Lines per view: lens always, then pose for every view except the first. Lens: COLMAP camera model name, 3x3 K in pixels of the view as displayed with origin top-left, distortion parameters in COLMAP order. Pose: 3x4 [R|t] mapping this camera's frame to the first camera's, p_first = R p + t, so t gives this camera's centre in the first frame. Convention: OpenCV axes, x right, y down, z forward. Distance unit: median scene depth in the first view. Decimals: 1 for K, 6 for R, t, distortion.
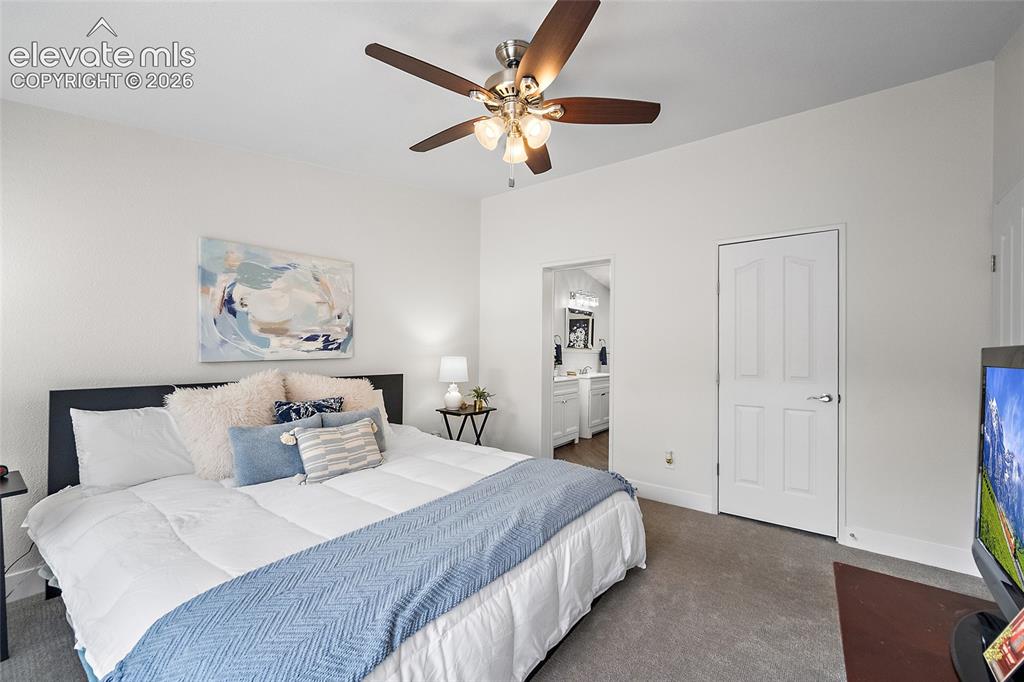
lens RADIAL K [[400.9, 0, 507.1], [0, 400.9, 343.0], [0, 0, 1]] dist [-0.001380, 0.000029]
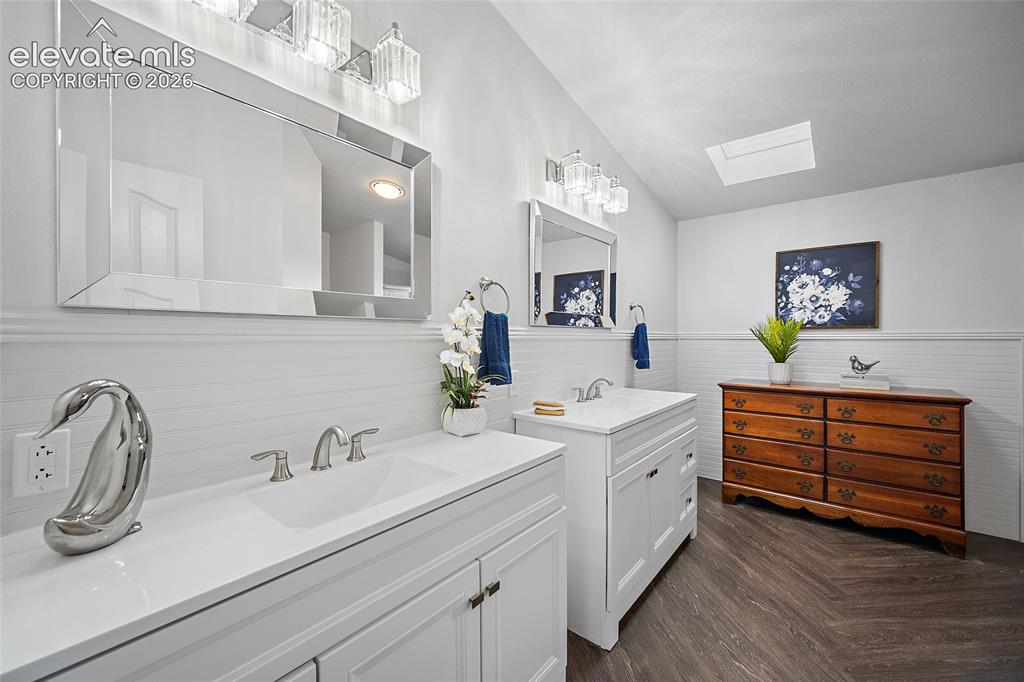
lens RADIAL K [[400.9, 0, 507.1], [0, 400.9, 343.0], [0, 0, 1]] dist [-0.001380, 0.000029]
pose [[0.999178, -0.015232, -0.037560, 0.124418], [0.016619, 0.999182, 0.036878, 0.011981], [0.036967, -0.037472, 0.998614, 0.607121]]
